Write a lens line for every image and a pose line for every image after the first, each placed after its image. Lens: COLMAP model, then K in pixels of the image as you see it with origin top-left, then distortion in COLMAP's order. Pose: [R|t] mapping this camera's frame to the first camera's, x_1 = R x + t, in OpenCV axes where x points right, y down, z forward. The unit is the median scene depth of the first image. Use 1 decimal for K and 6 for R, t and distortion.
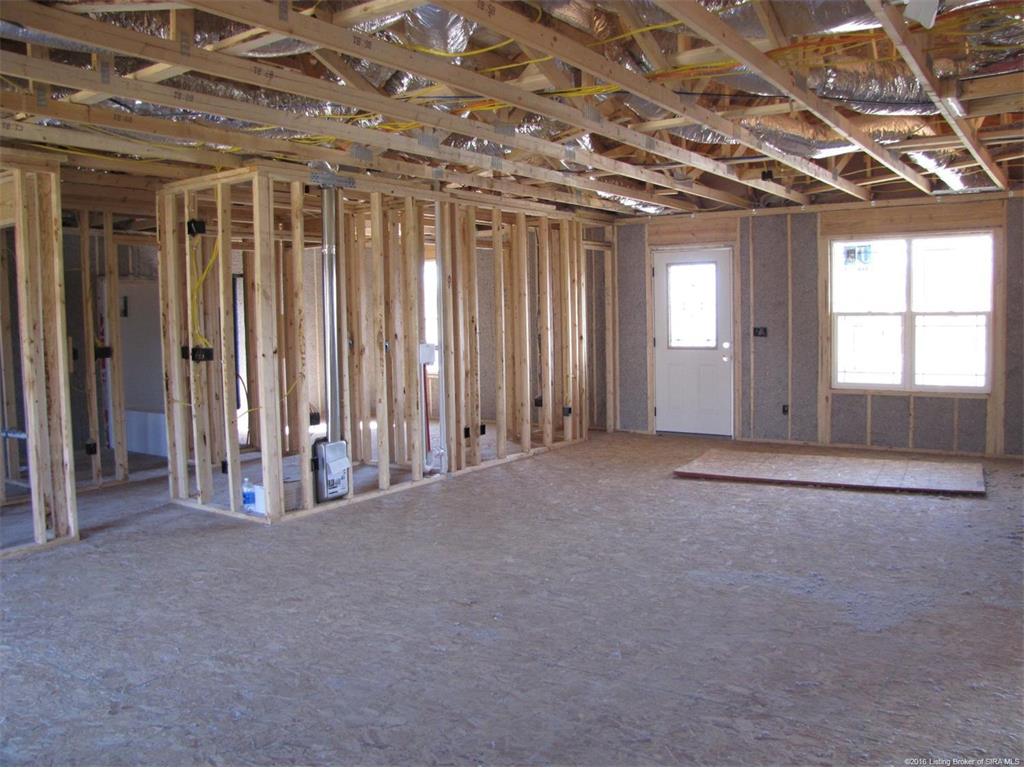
lens RADIAL K [[848.9, 0, 518.2], [0, 848.9, 382.4], [0, 0, 1]] dist [-0.088892, -0.001269]
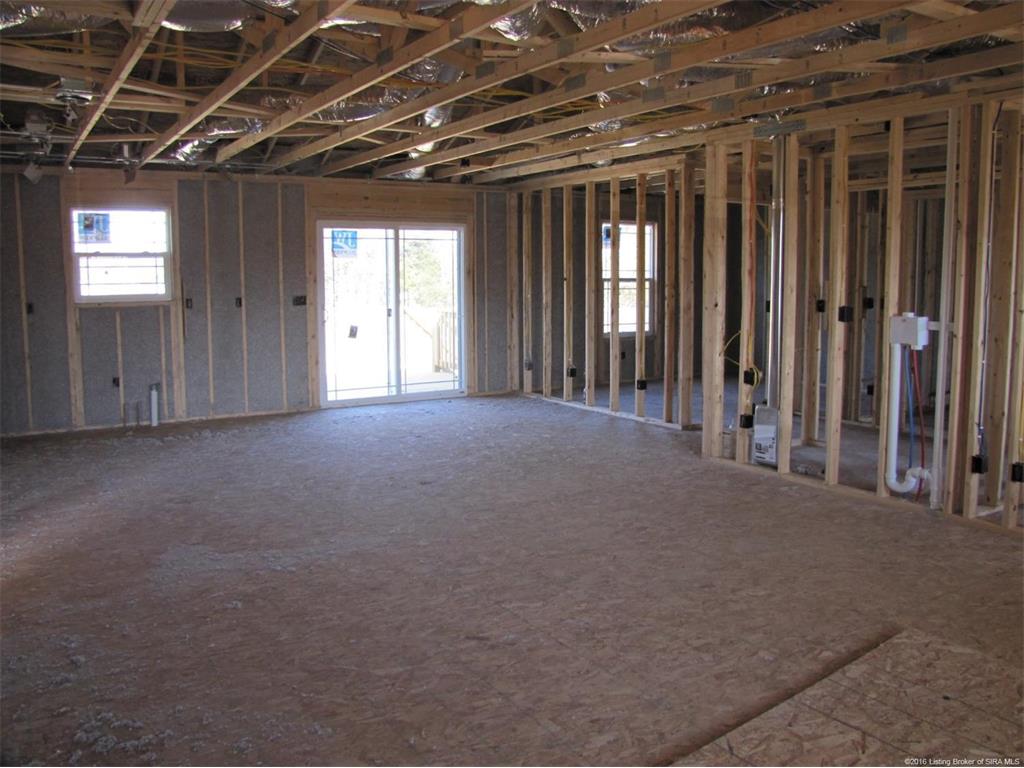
lens RADIAL K [[848.9, 0, 518.0], [0, 848.9, 379.5], [0, 0, 1]] dist [-0.088892, -0.001269]
pose [[-0.399072, 0.136053, -0.906770, 0.919445], [-0.065301, 0.982202, 0.176110, -0.132393], [0.914591, 0.129493, -0.383085, 1.346626]]
